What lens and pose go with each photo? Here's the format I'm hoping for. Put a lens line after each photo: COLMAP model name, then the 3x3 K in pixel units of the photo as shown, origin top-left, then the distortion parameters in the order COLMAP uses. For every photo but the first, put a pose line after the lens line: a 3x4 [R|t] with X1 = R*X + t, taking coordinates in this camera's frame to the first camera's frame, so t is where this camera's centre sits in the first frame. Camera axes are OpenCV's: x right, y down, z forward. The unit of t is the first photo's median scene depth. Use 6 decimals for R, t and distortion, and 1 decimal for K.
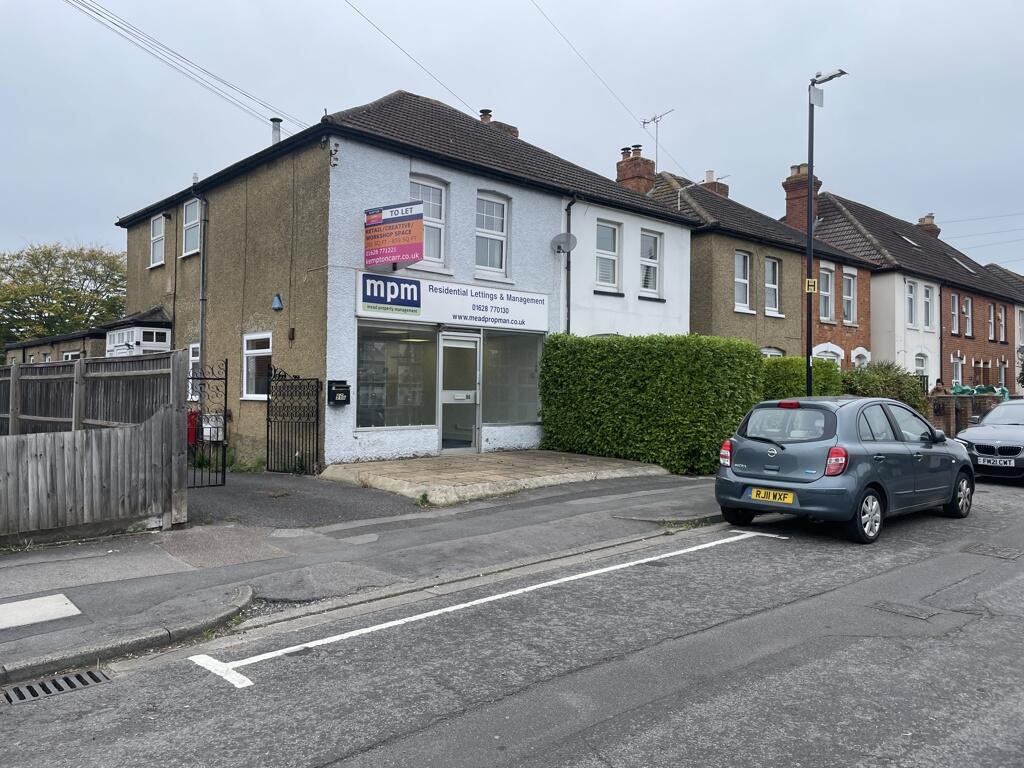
lens RADIAL K [[770.7, 0, 506.5], [0, 770.7, 377.2], [0, 0, 1]] dist [0.095850, -0.126965]
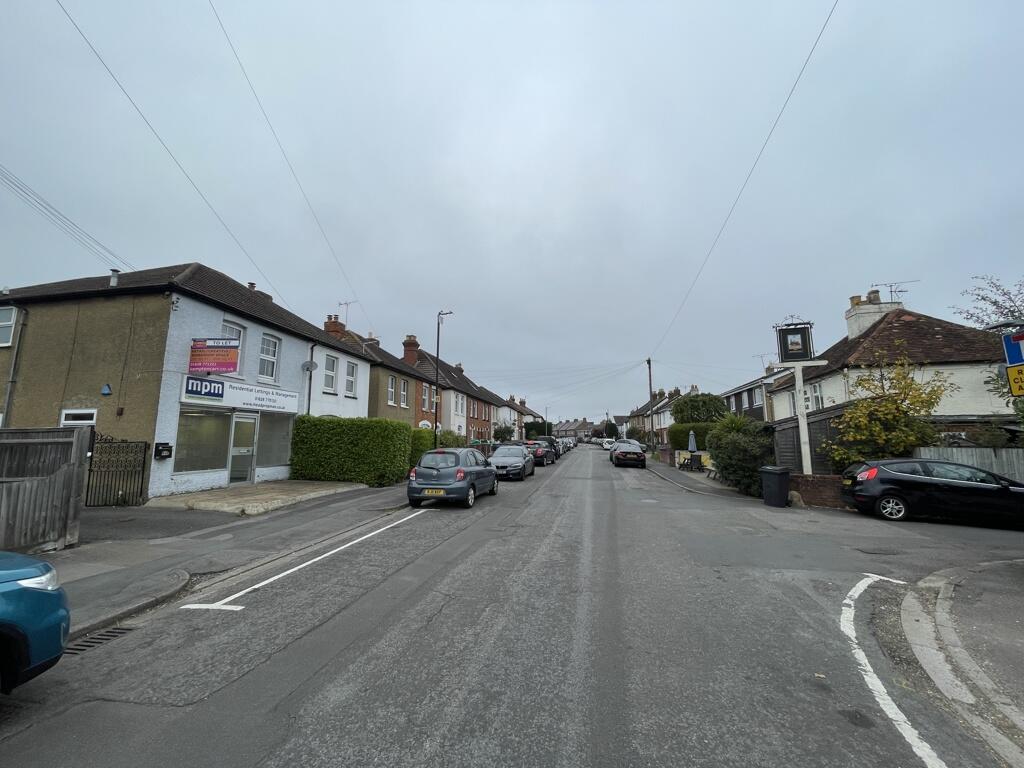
lens RADIAL K [[411.4, 0, 513.6], [0, 411.4, 385.5], [0, 0, 1]] dist [-0.002153, -0.000227]
pose [[0.794605, 0.071216, 0.602935, -0.153192], [-0.000690, 0.993202, -0.116403, -0.013631], [-0.607126, 0.092078, 0.789253, -0.092574]]
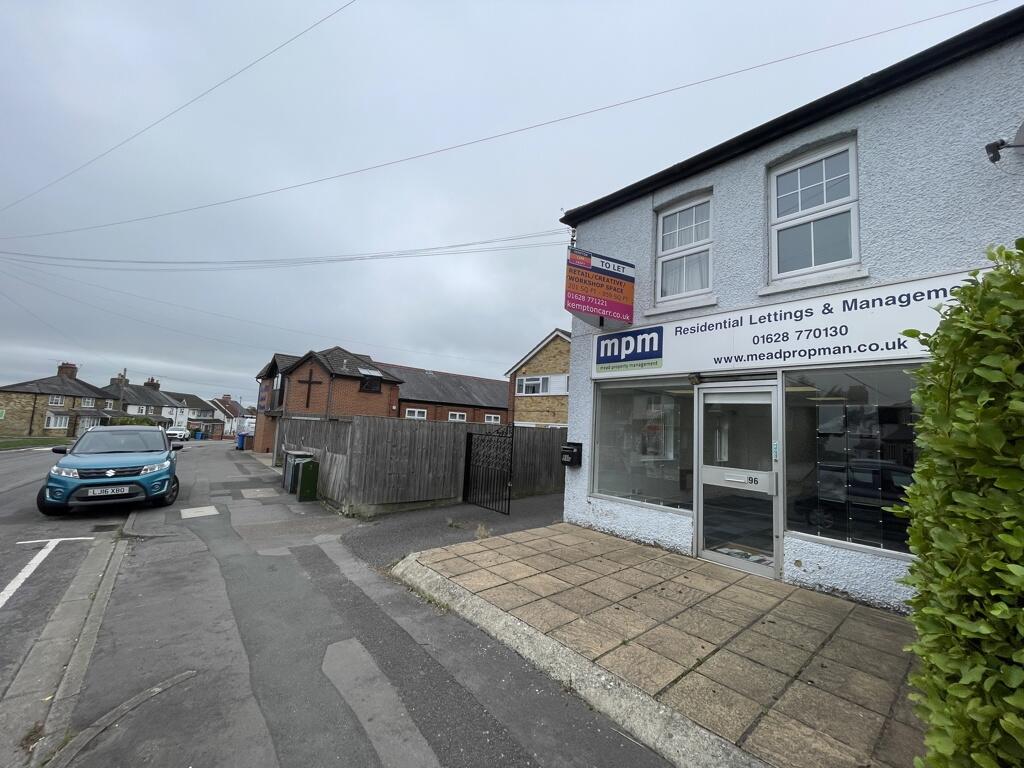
lens RADIAL K [[411.4, 0, 513.6], [0, 411.4, 385.5], [0, 0, 1]] dist [-0.002153, -0.000227]
pose [[-0.034988, -0.108815, -0.993446, 0.326724], [-0.038053, 0.993479, -0.107479, -0.008973], [0.998663, 0.034043, -0.038900, 0.878158]]
